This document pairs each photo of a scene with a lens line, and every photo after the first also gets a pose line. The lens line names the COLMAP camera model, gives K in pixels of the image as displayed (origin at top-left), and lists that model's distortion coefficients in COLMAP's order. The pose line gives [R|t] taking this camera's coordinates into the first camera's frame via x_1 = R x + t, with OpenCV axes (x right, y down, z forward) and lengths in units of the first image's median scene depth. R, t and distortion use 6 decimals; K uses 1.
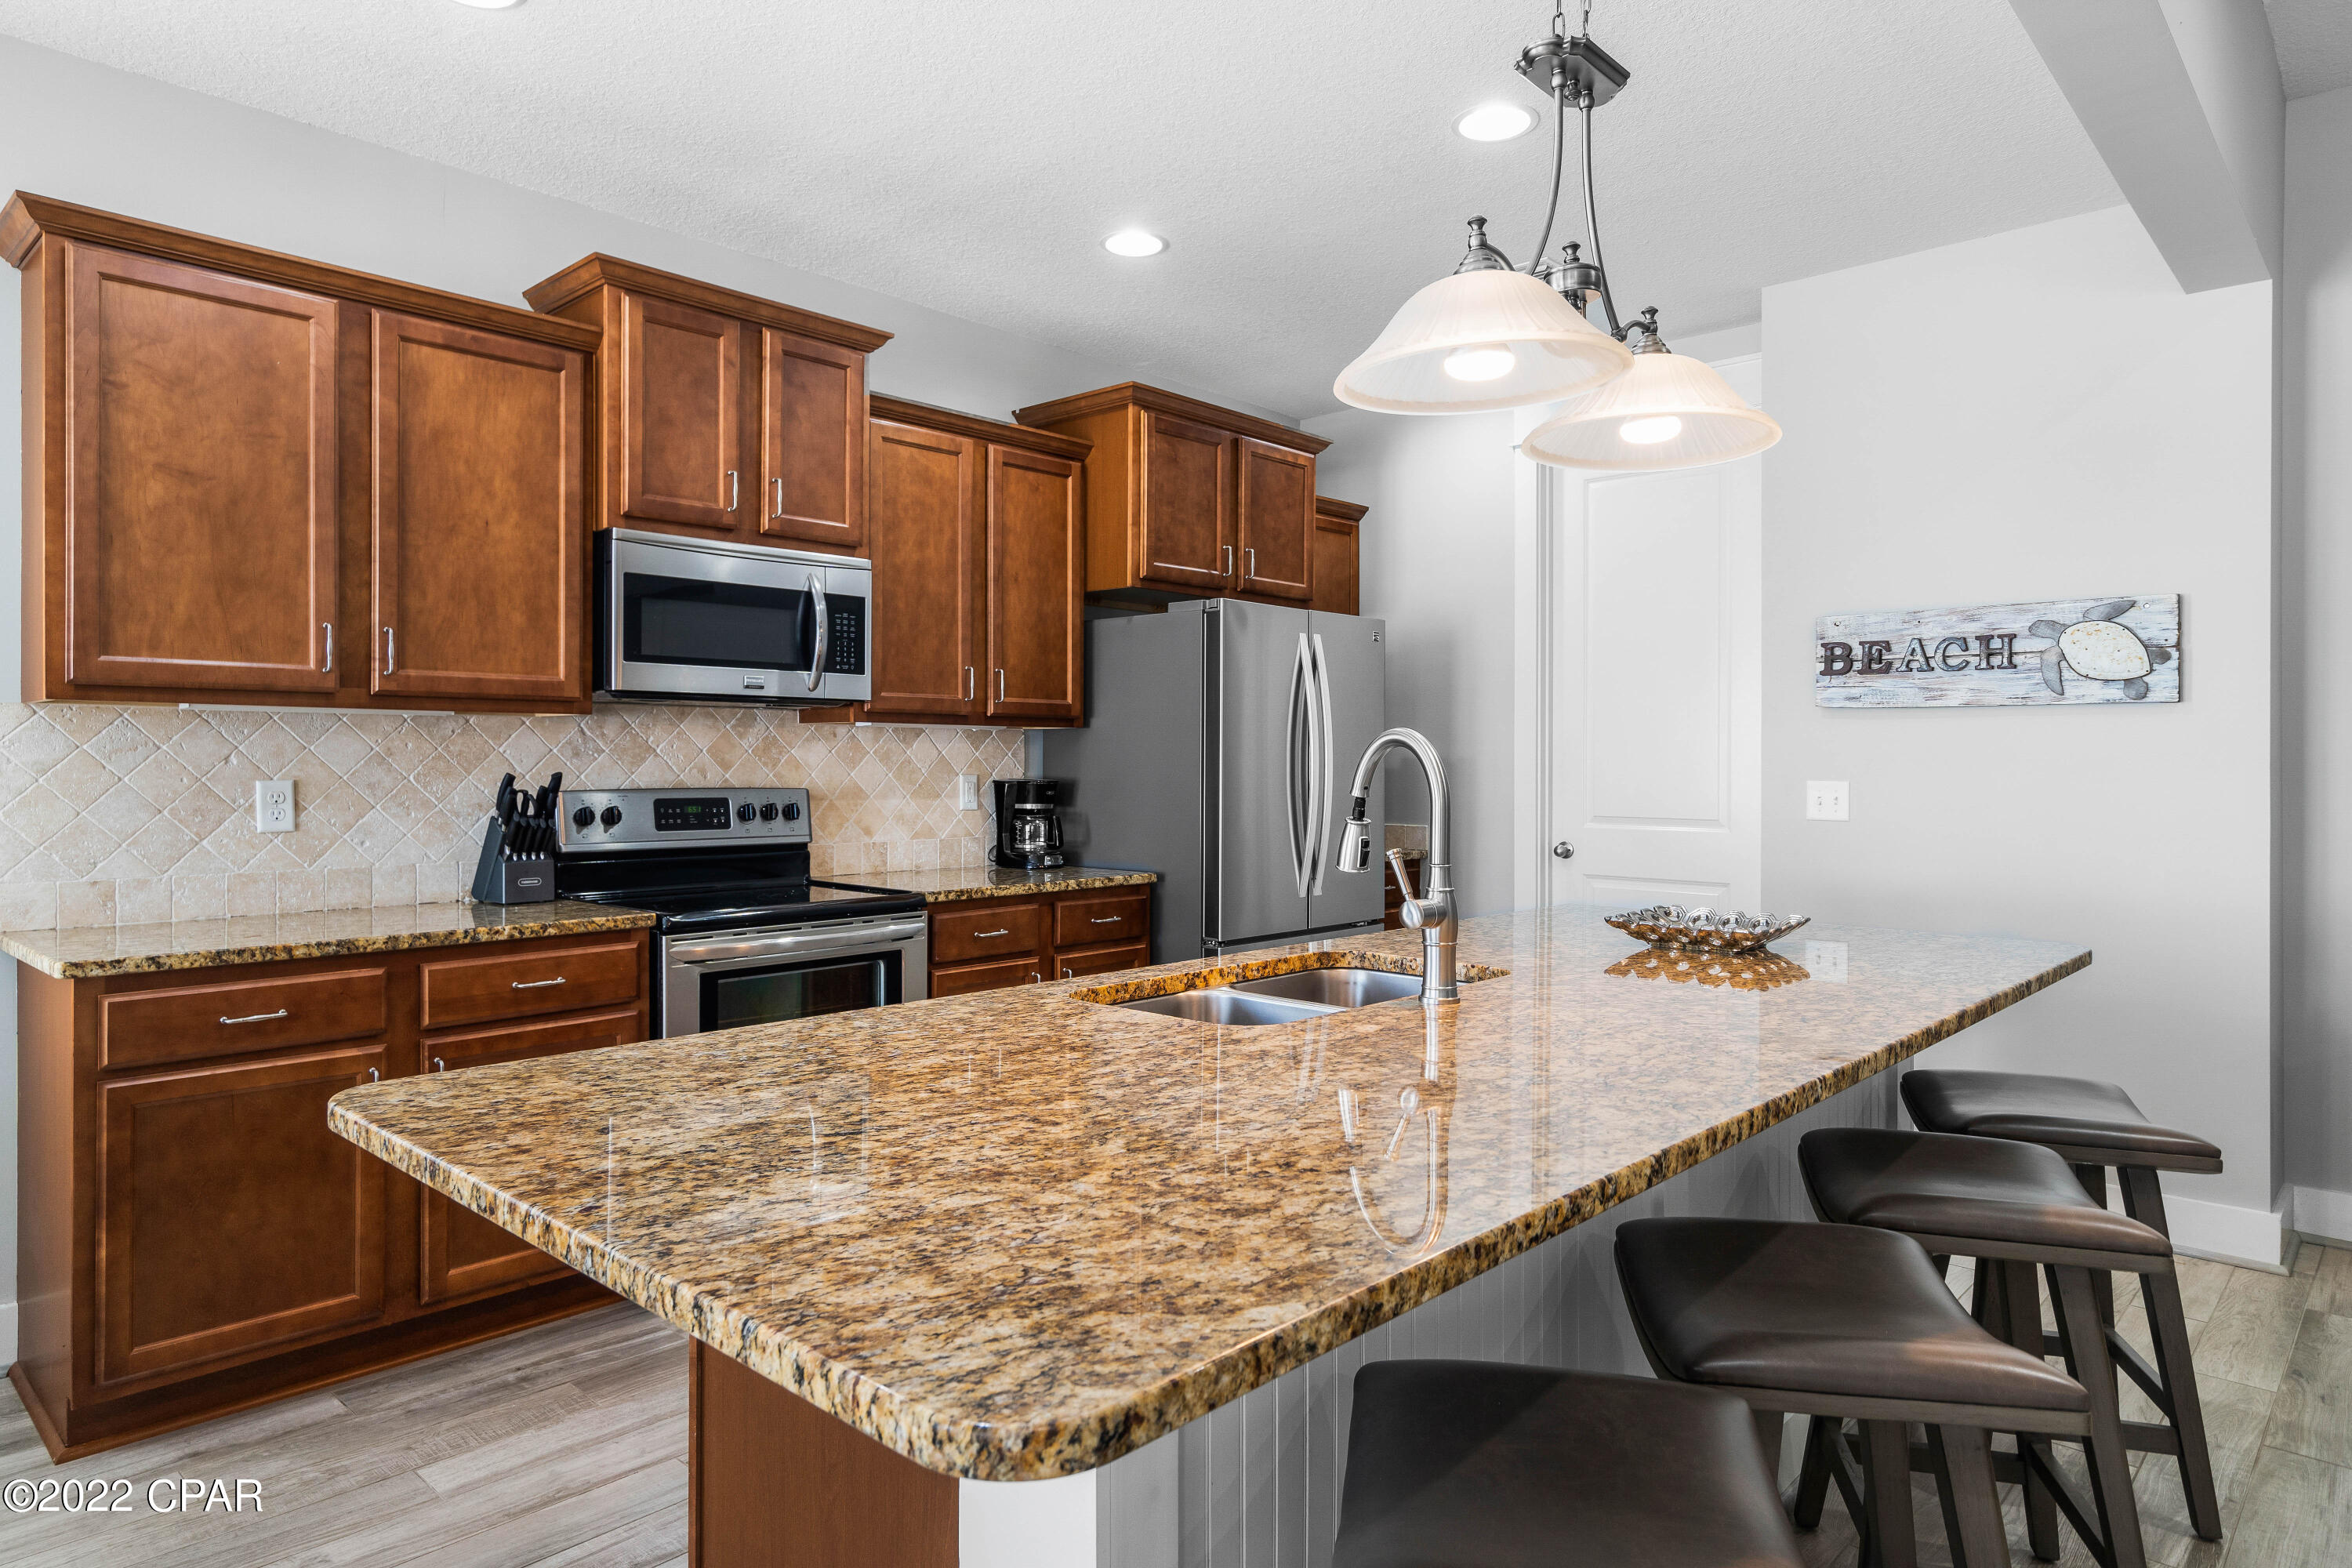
lens RADIAL K [[1375.7, 0, 1173.2], [0, 1375.7, 755.9], [0, 0, 1]] dist [0.000910, -0.000837]
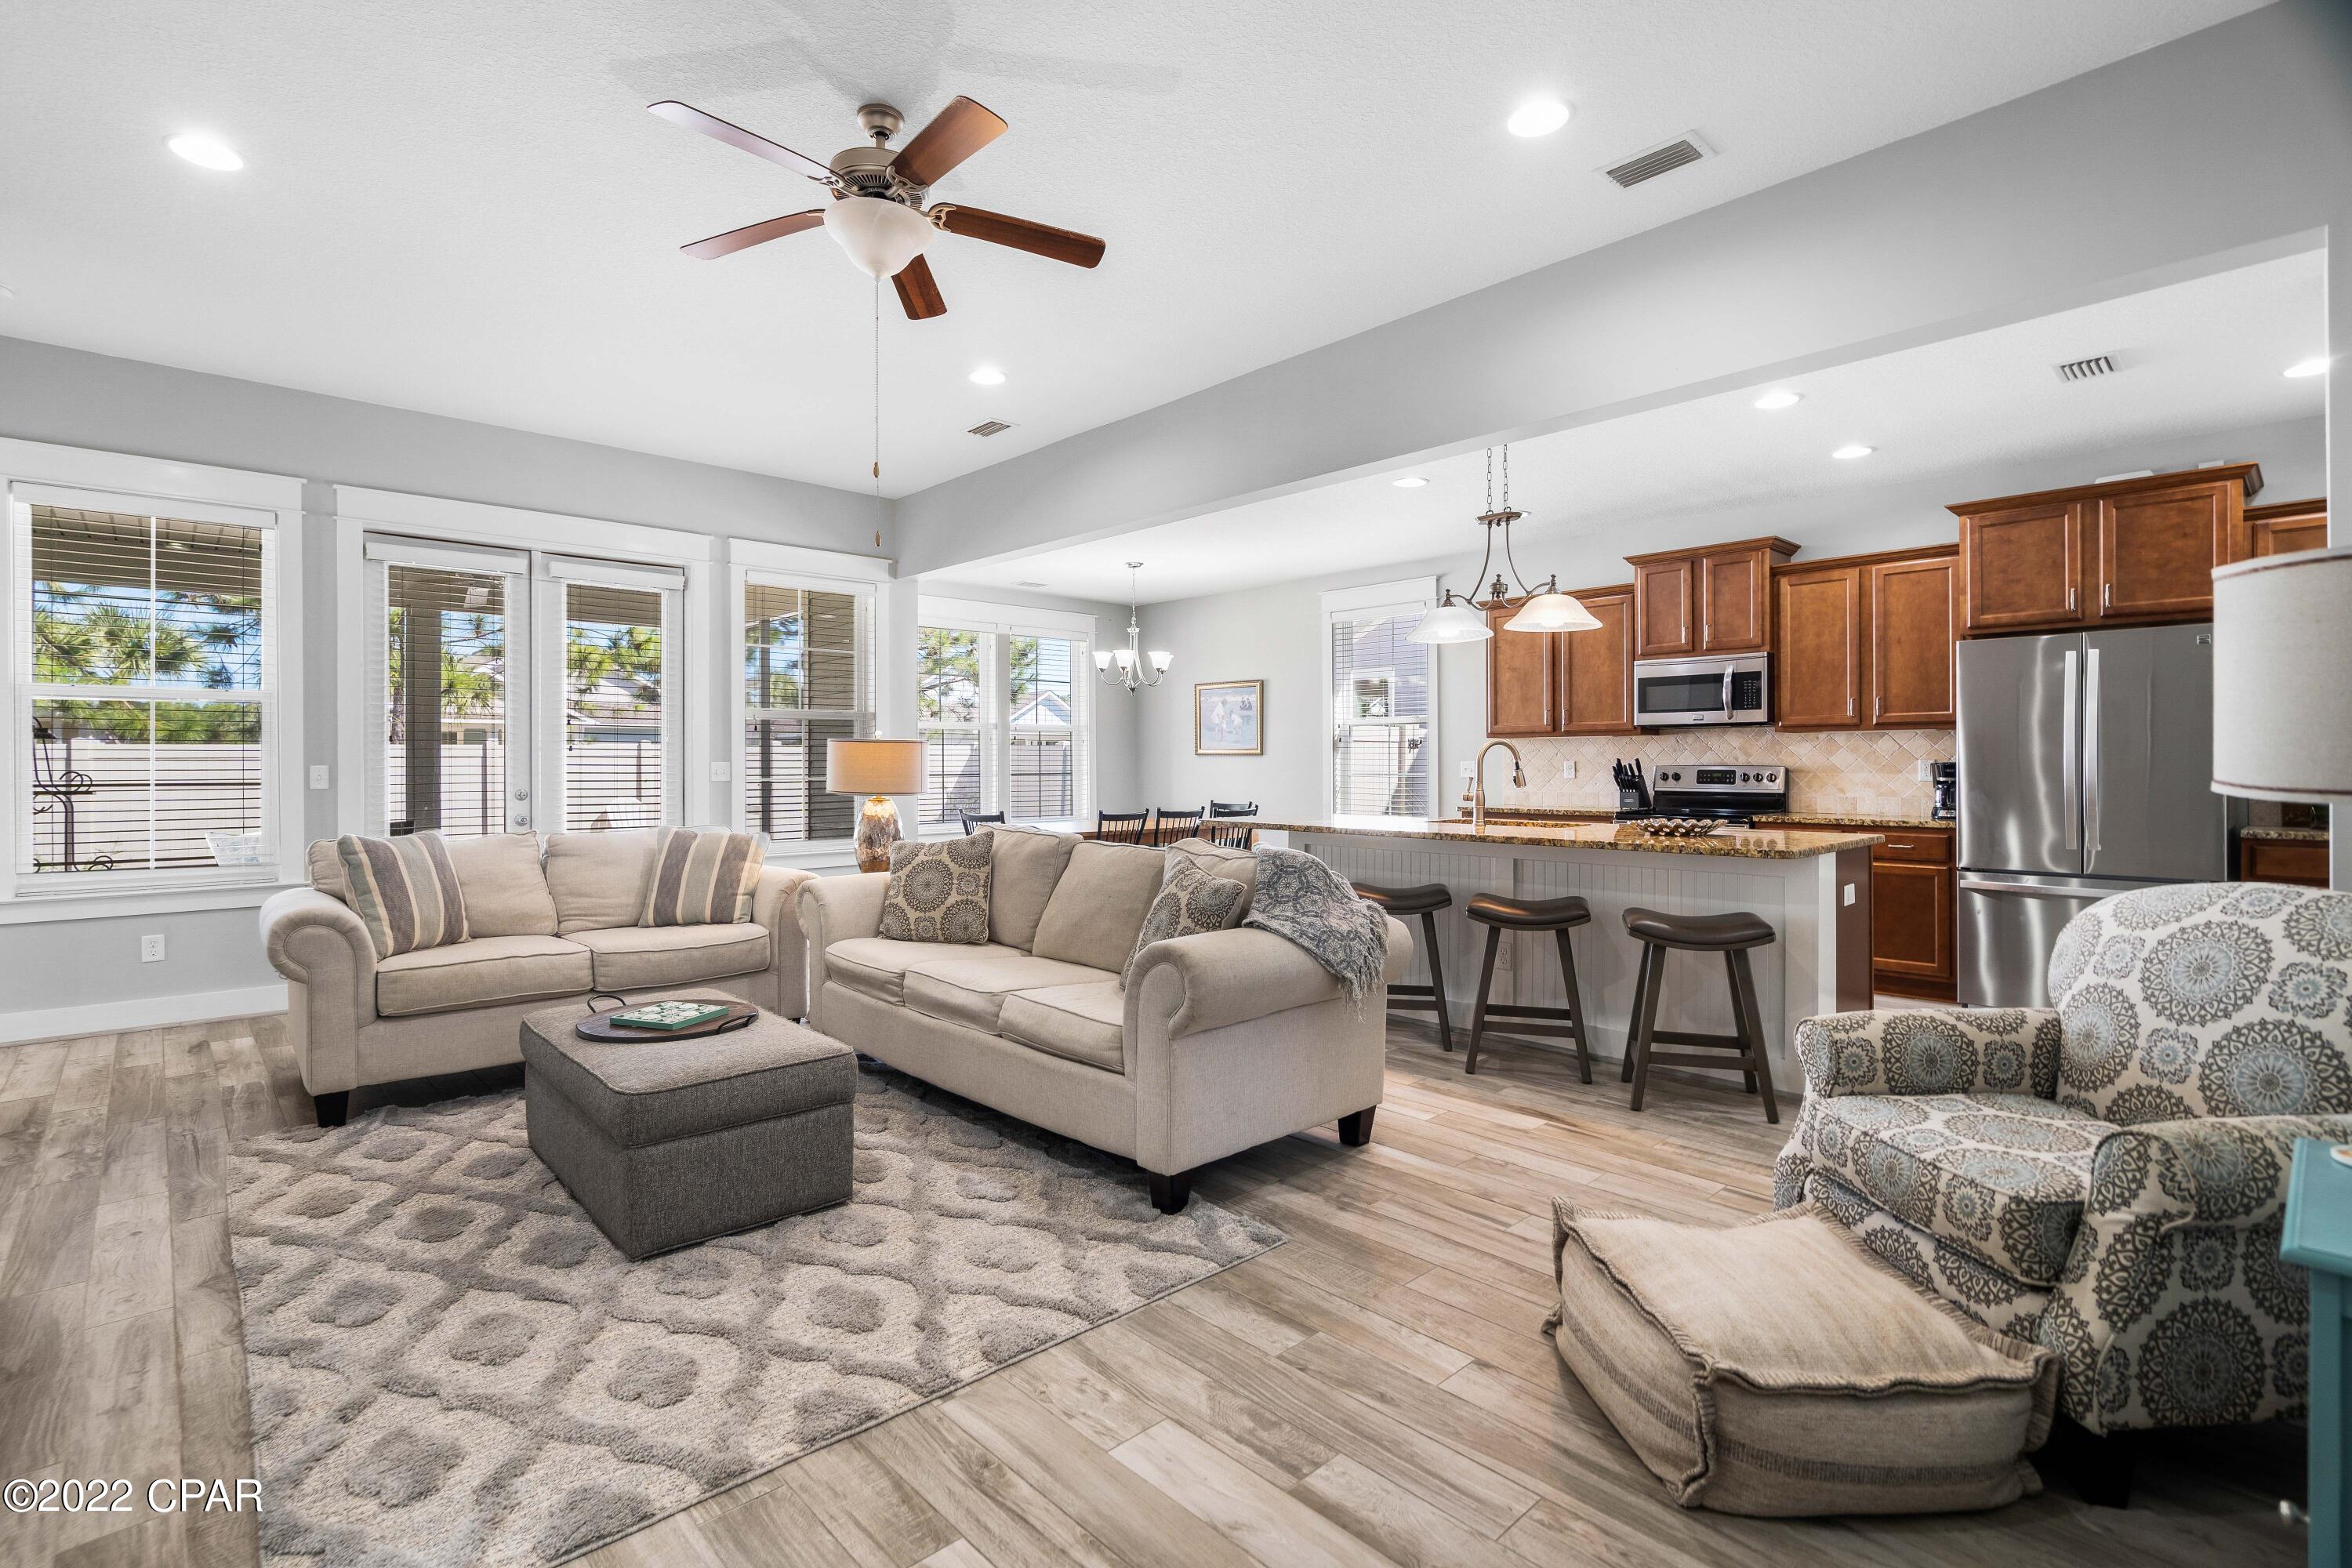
lens RADIAL K [[1082.2, 0, 1137.9], [0, 1082.2, 761.1], [0, 0, 1]] dist [0.004942, -0.000648]
pose [[-0.082547, -0.005889, -0.996570, 1.491120], [0.006424, 0.999959, -0.006441, 0.022455], [0.996566, -0.006934, -0.082505, 0.225318]]
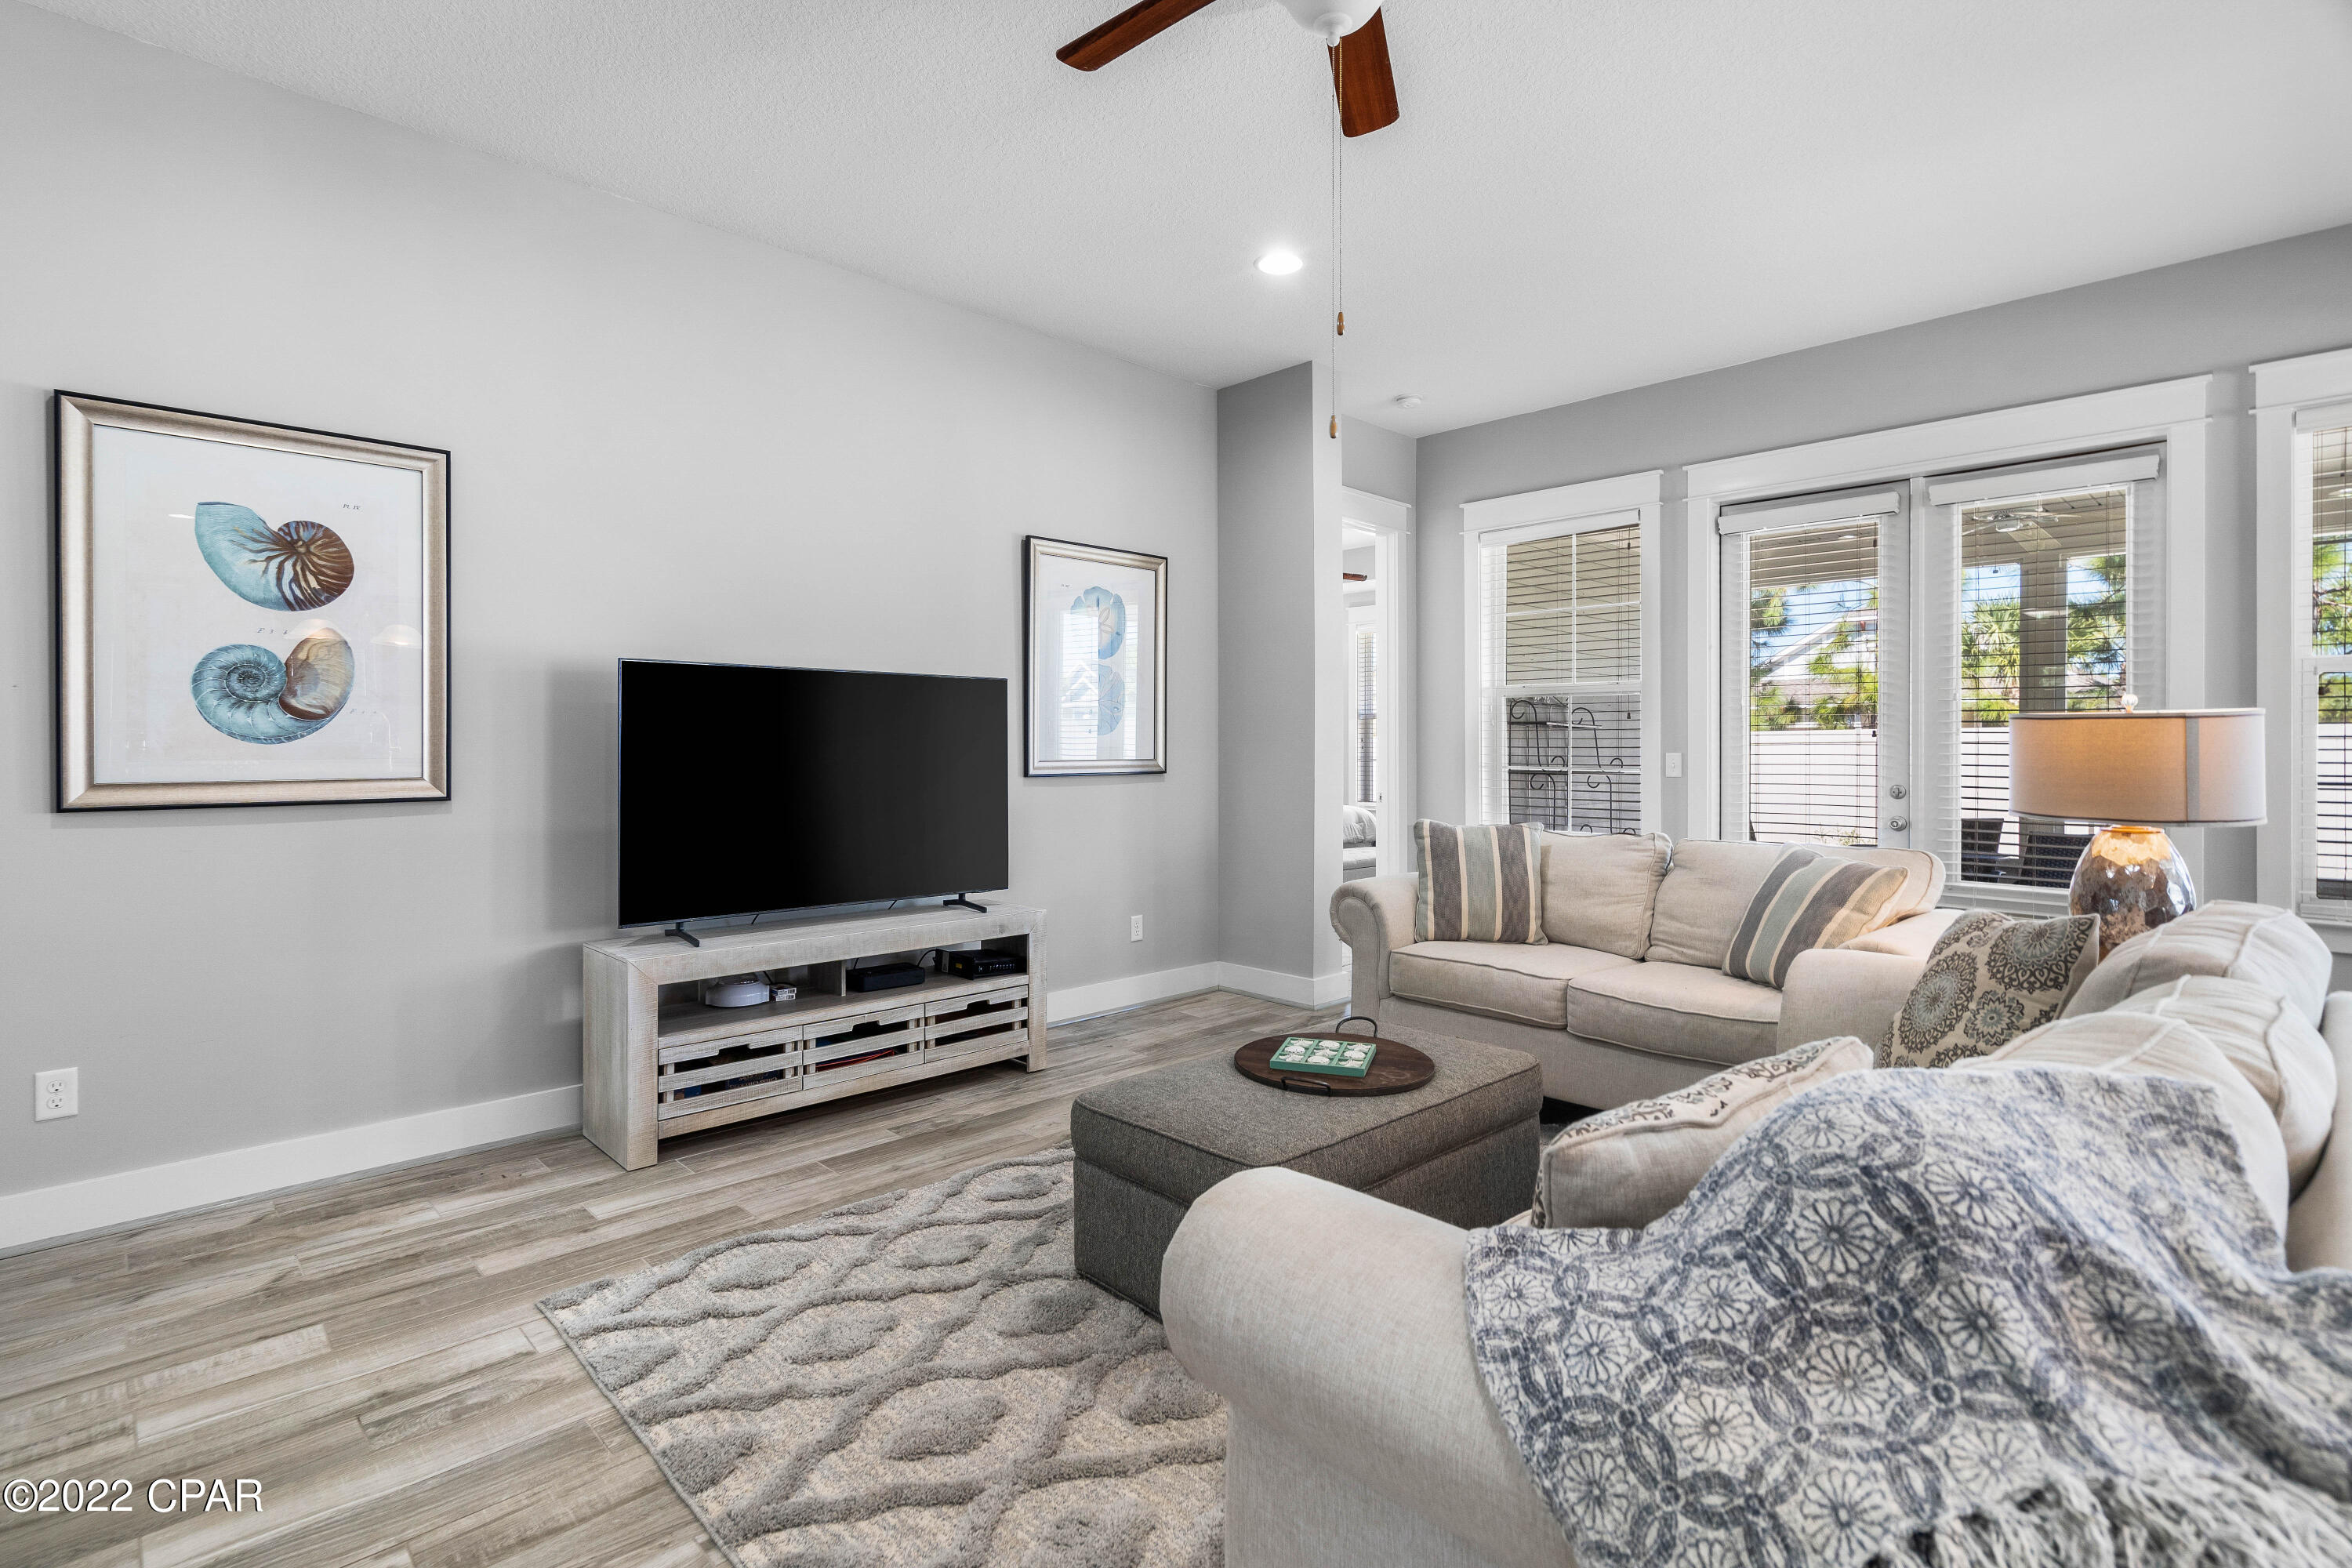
lens RADIAL K [[1107.5, 0, 1161.5], [0, 1107.5, 754.4], [0, 0, 1]] dist [-0.001662, 0.000133]
pose [[-0.998744, -0.004540, 0.049894, 0.744689], [-0.004394, 0.999986, 0.003026, 0.012212], [-0.049907, 0.002802, -0.998750, 0.526638]]
